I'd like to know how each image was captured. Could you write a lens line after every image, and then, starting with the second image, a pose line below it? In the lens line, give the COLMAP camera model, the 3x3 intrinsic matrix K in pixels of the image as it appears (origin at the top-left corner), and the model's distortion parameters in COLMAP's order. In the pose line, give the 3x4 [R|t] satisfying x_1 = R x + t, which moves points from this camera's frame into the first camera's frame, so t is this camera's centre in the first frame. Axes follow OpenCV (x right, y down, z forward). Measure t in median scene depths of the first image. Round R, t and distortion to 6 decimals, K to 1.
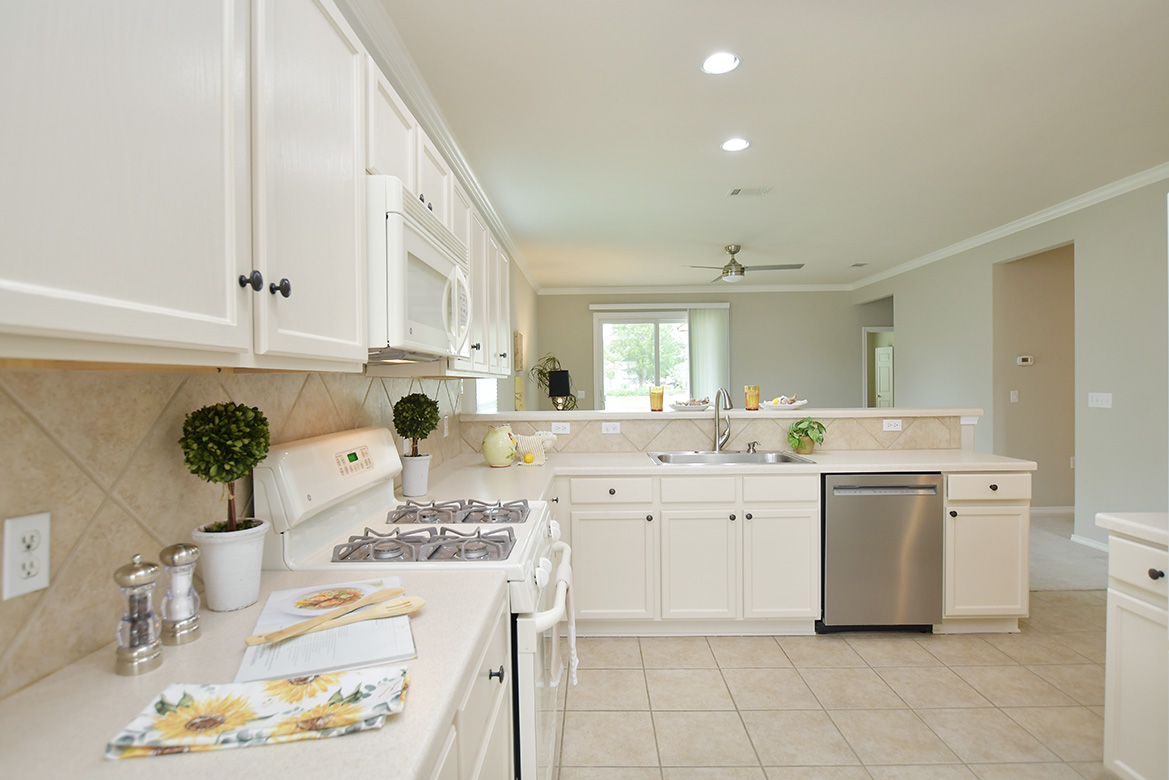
lens RADIAL K [[601.3, 0, 584.5], [0, 601.3, 390.0], [0, 0, 1]] dist [-0.022944, 0.000440]
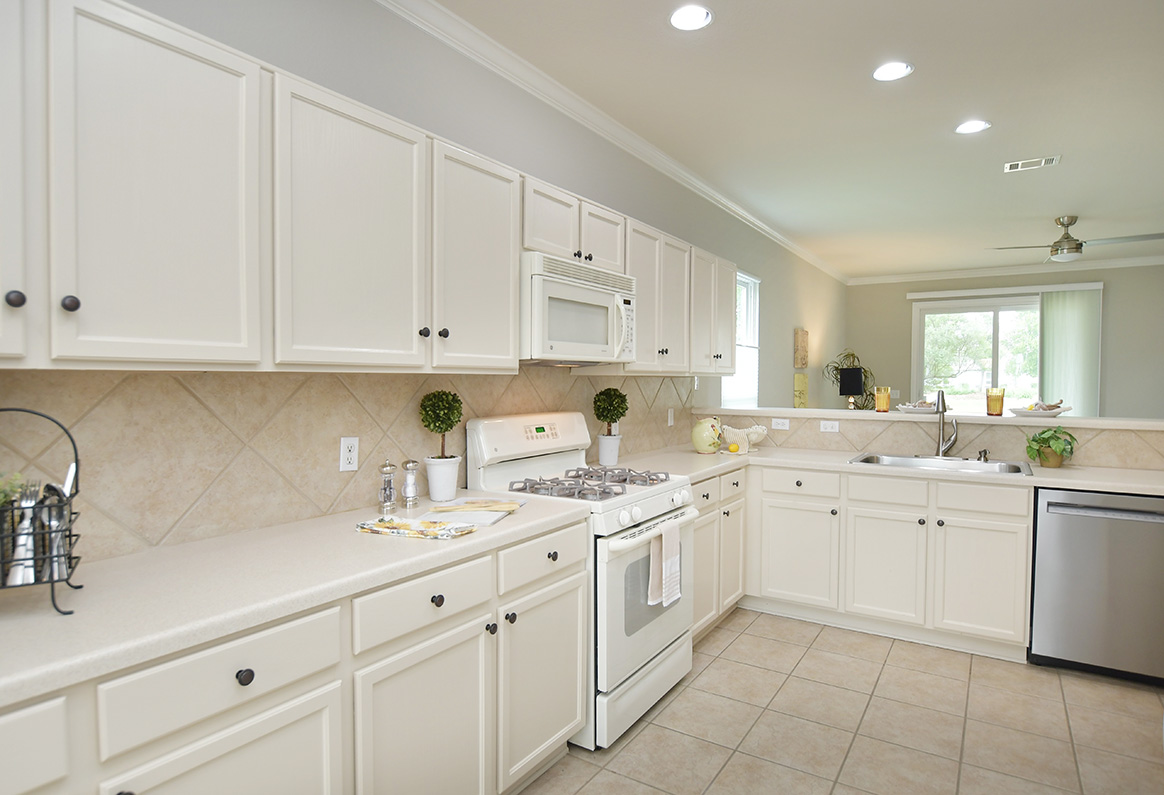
lens RADIAL K [[645.7, 0, 582.0], [0, 645.7, 397.5], [0, 0, 1]] dist [-0.023446, -0.000639]
pose [[0.845180, 0.030335, -0.533620, 0.329320], [-0.020056, 0.999485, 0.025053, -0.006396], [0.534105, -0.010472, 0.845353, -0.182076]]
